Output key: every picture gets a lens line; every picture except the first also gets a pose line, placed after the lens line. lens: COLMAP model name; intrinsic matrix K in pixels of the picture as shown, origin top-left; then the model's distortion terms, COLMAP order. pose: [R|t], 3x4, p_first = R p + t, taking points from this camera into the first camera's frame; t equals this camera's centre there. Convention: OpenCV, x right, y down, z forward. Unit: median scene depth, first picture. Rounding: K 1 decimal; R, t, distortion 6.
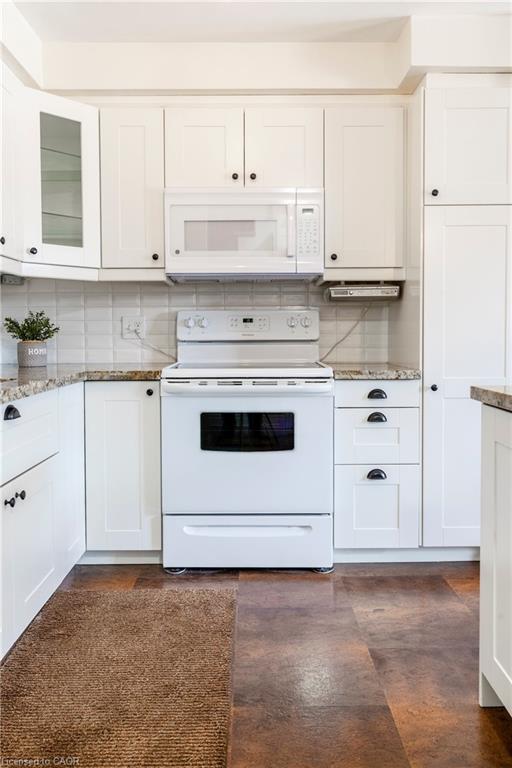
lens RADIAL K [[597.1, 0, 254.7], [0, 597.1, 352.2], [0, 0, 1]] dist [0.013263, 0.001440]
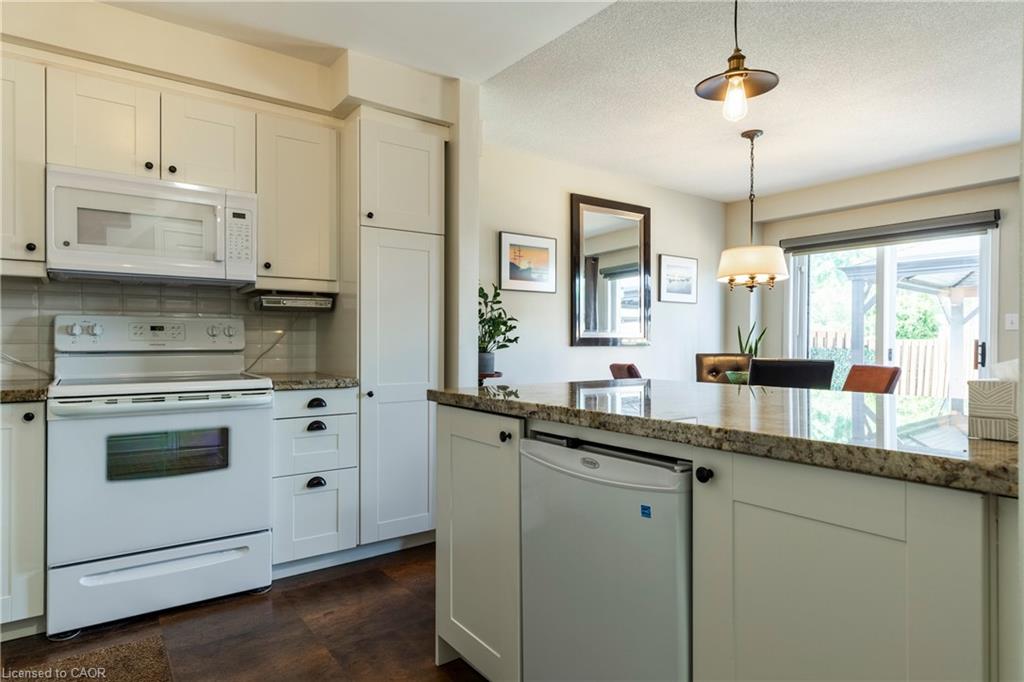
lens RADIAL K [[594.6, 0, 512.9], [0, 594.6, 341.7], [0, 0, 1]] dist [0.017929, 0.000036]
pose [[0.814165, 0.005469, 0.580607, -0.115410], [0.014226, 0.999468, -0.029363, 0.000073], [-0.580459, 0.032166, 0.813654, -0.028031]]
